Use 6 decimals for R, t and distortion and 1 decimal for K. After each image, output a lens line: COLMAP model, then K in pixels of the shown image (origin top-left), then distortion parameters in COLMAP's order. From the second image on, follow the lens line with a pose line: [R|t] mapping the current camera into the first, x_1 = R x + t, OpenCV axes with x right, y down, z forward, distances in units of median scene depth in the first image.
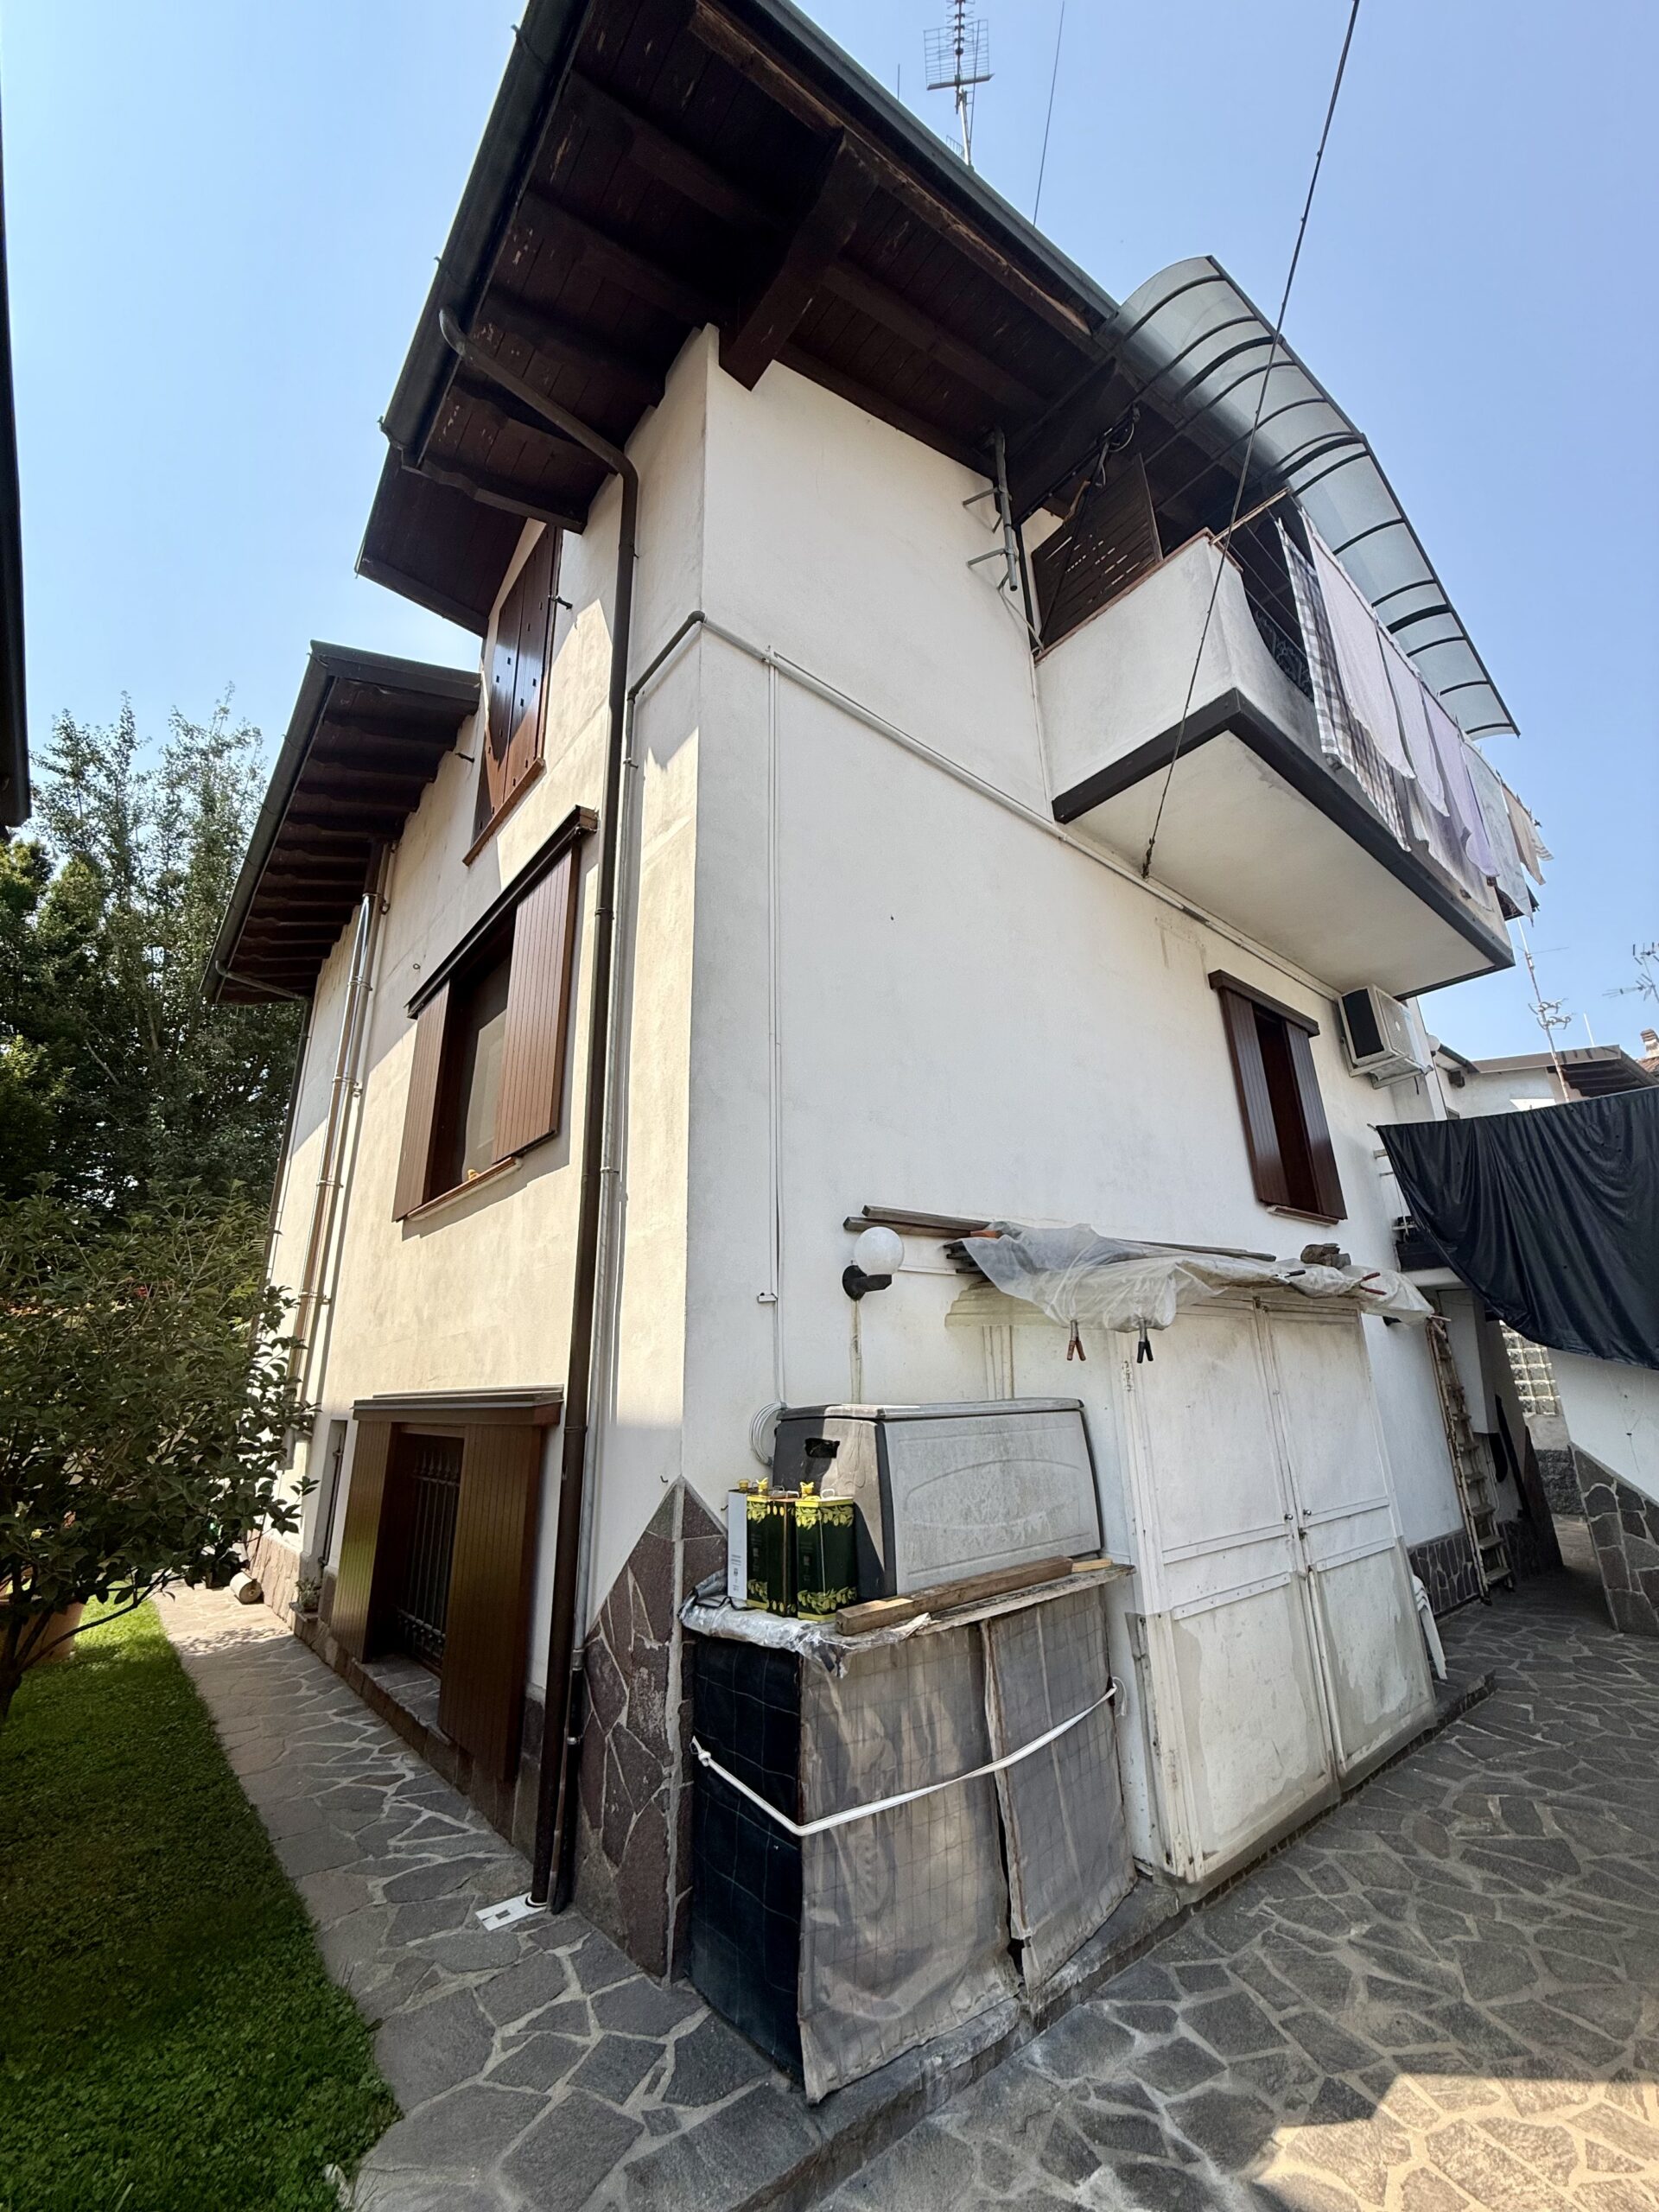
lens RADIAL K [[882.9, 0, 828.3], [0, 882.9, 1097.6], [0, 0, 1]] dist [0.000466, -0.000079]
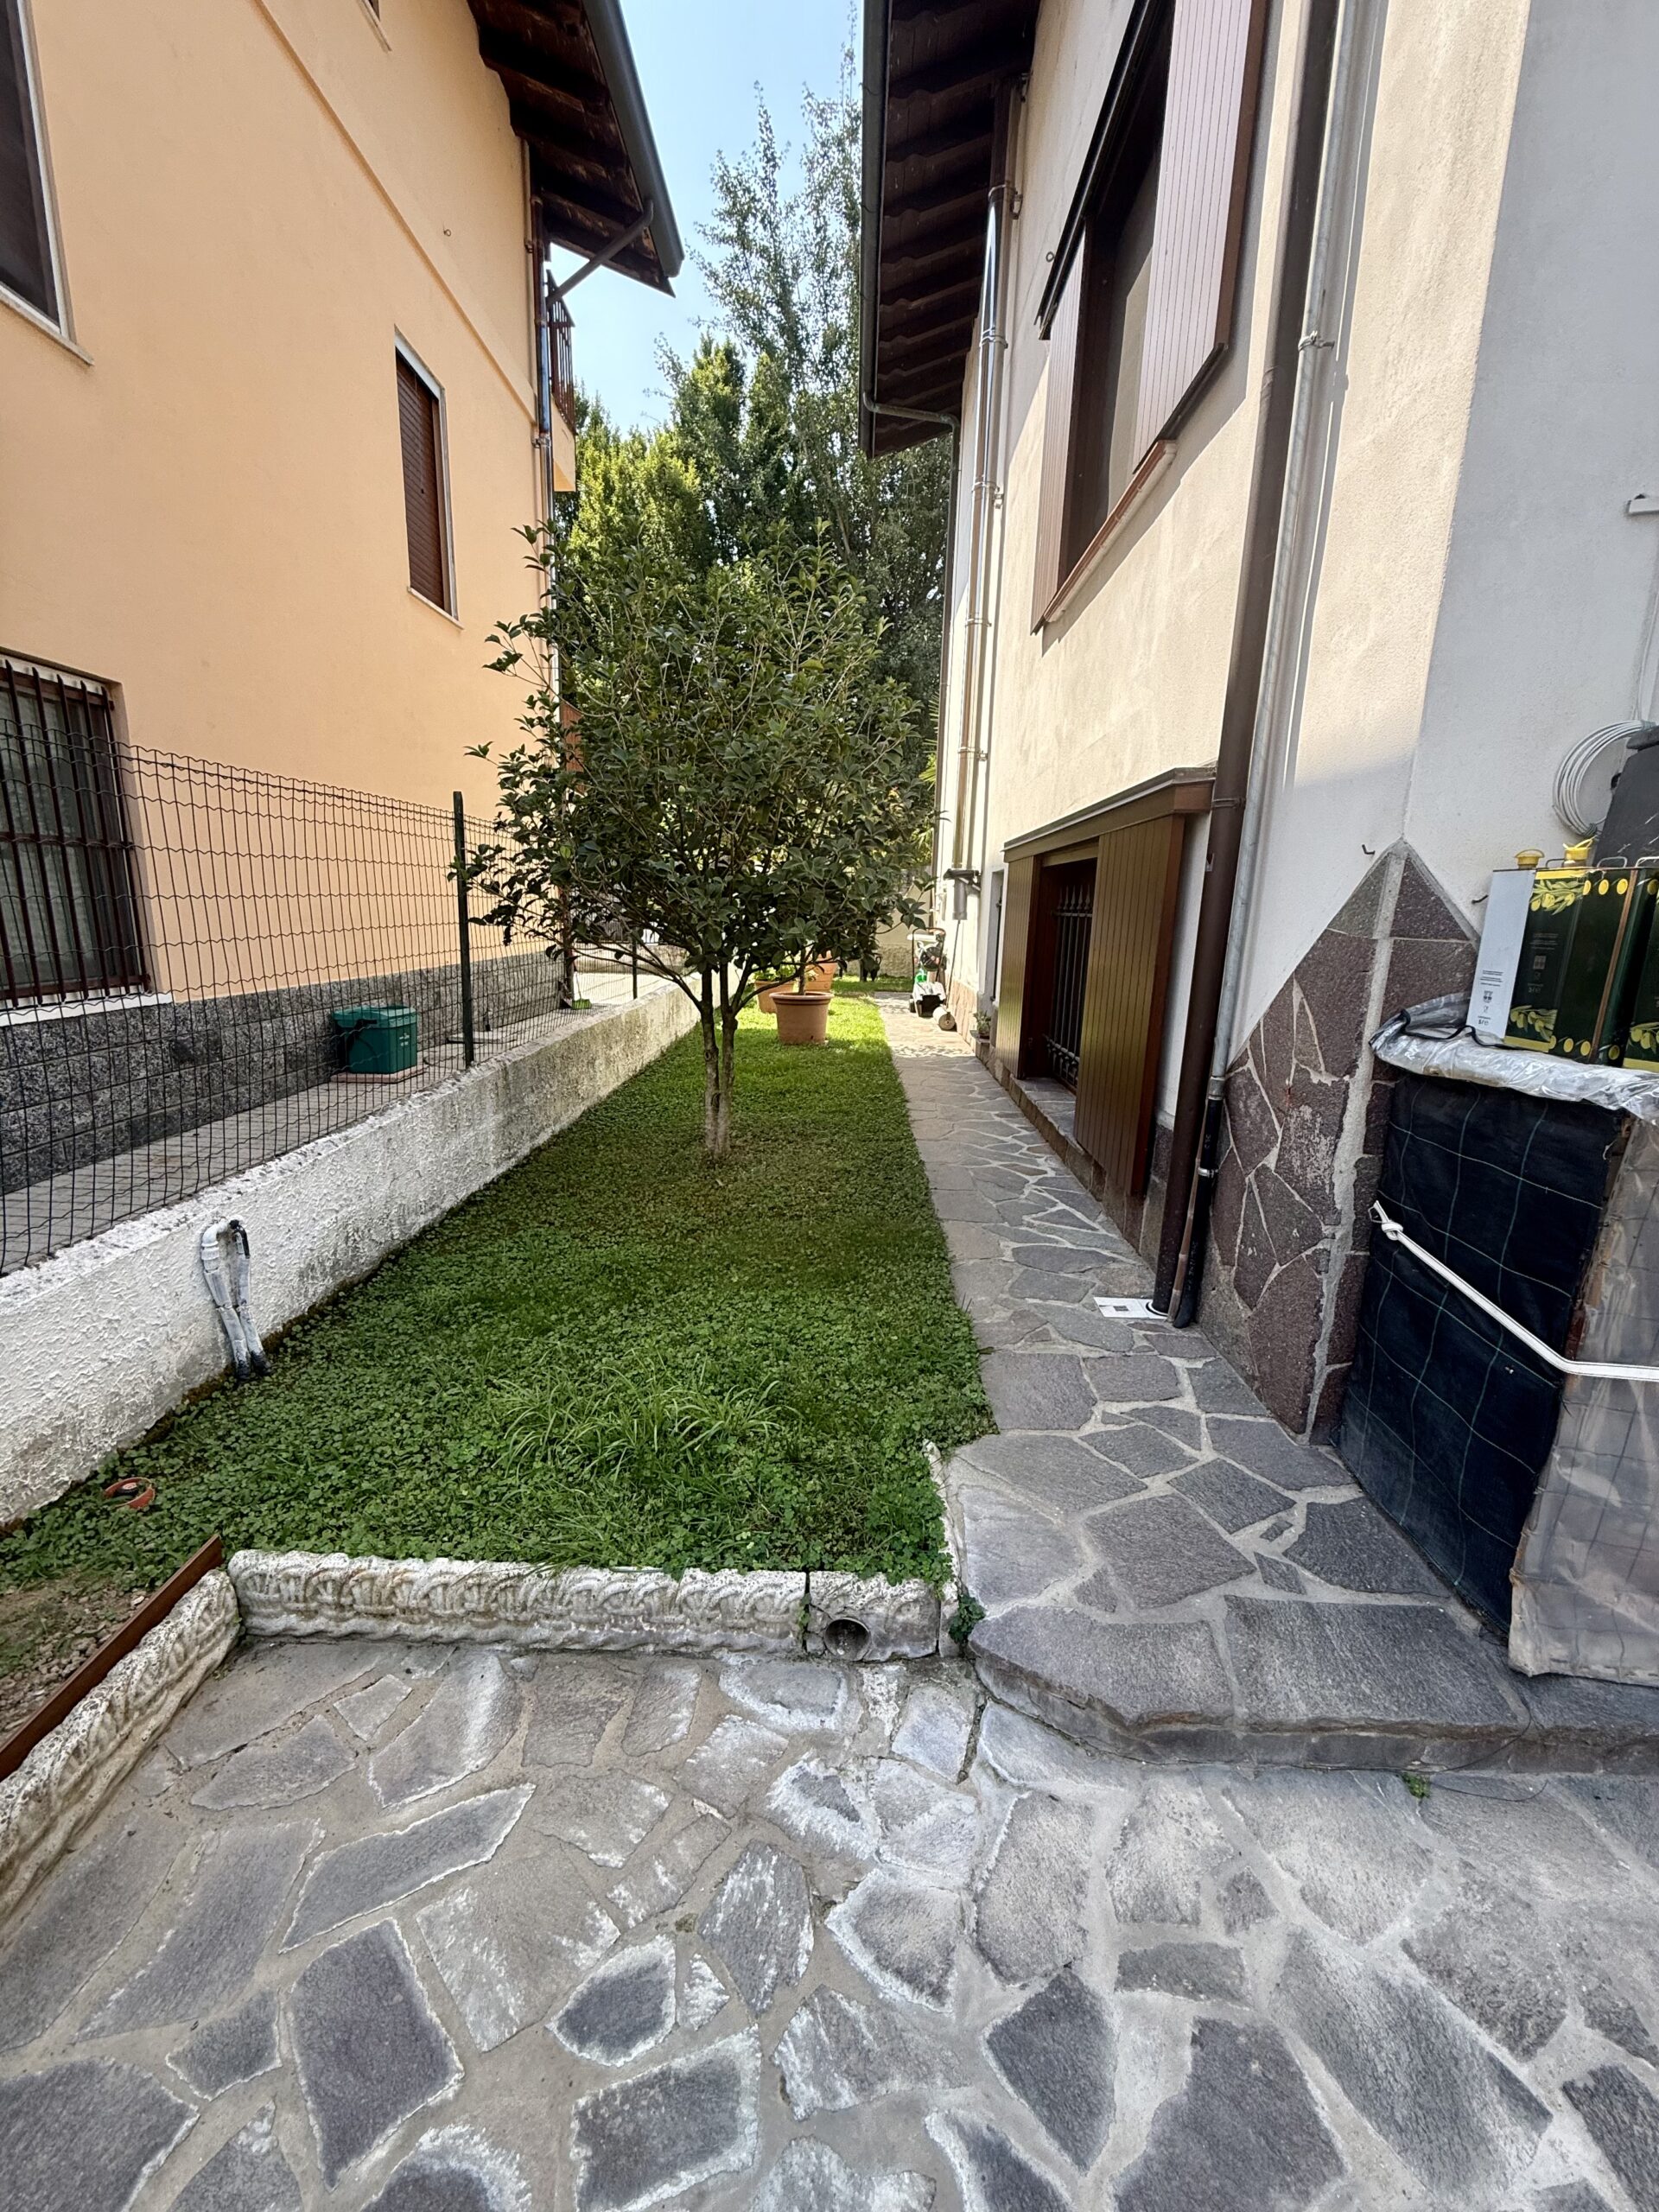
lens RADIAL K [[882.8, 0, 832.1], [0, 882.8, 1098.8], [0, 0, 1]] dist [-0.000347, 0.000114]
pose [[0.756621, 0.183428, -0.627597, -0.052582], [0.160178, 0.878599, 0.449896, 0.256504], [0.633930, -0.440929, 0.635386, 0.305581]]
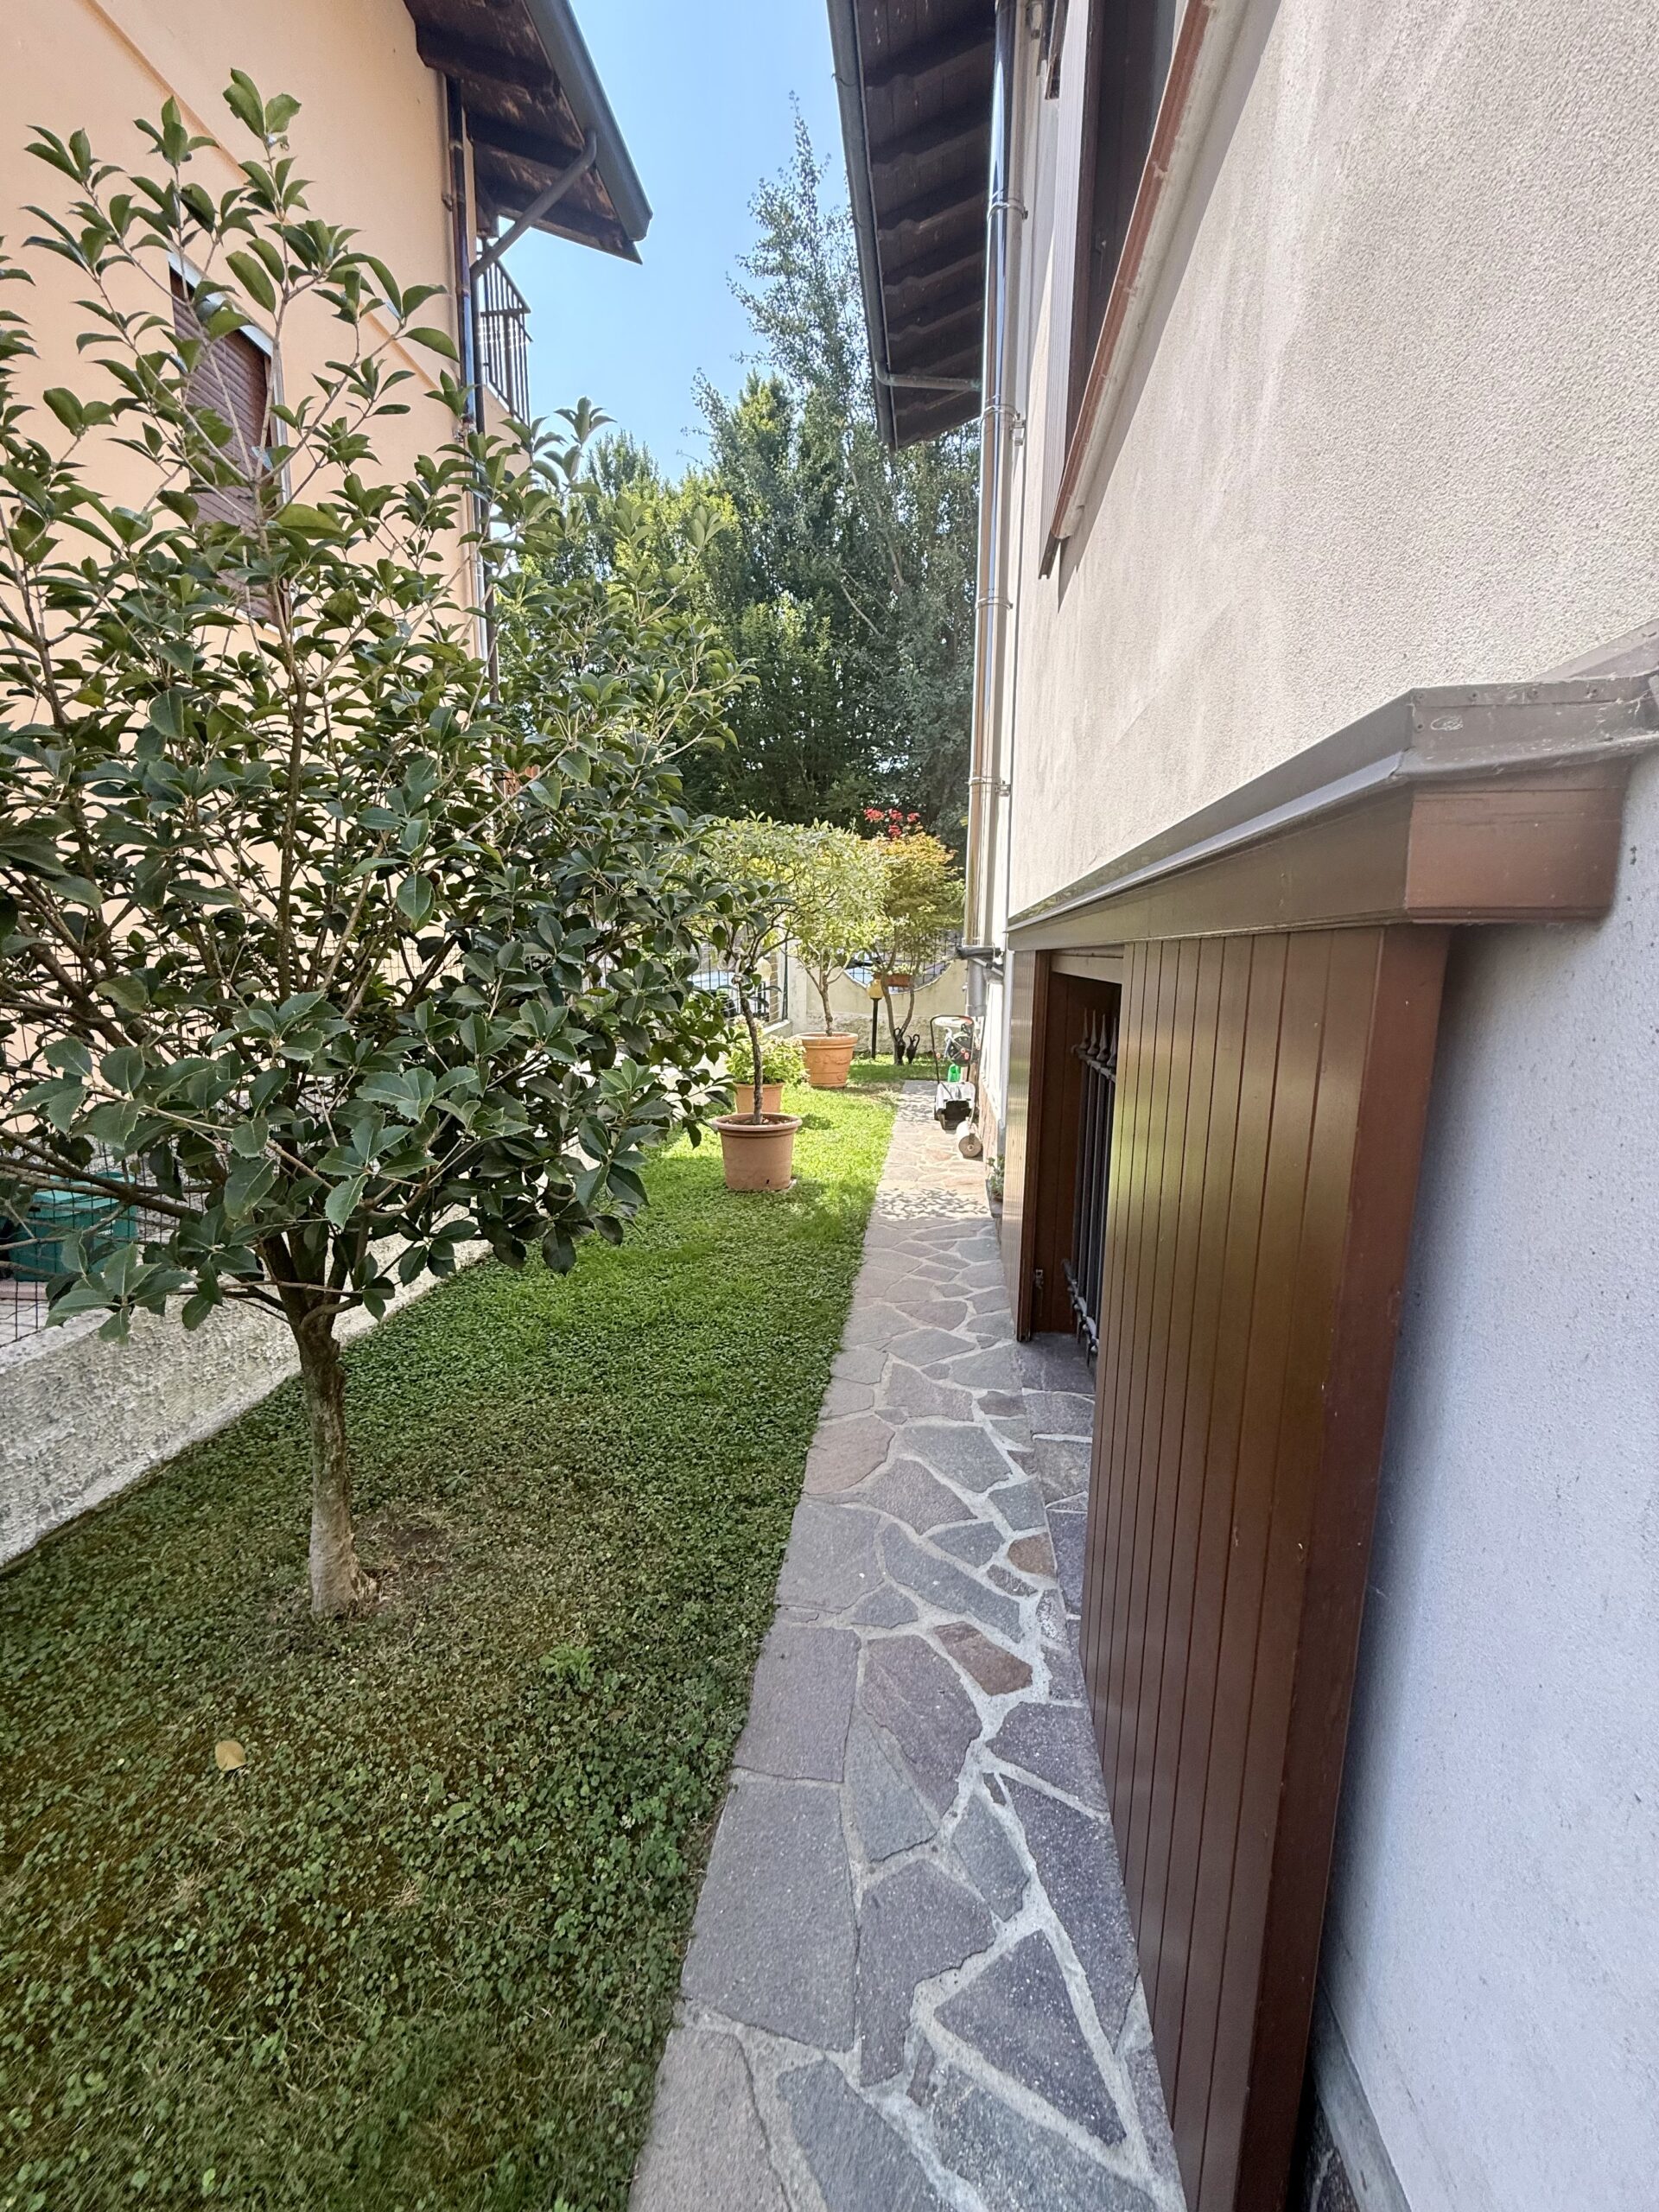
lens RADIAL K [[882.9, 0, 828.3], [0, 882.9, 1097.6], [0, 0, 1]] dist [0.000466, -0.000079]
pose [[0.685735, 0.149196, -0.712396, -0.365248], [0.201808, 0.901418, 0.383038, 0.406055], [0.699315, -0.406430, 0.588025, 1.054018]]
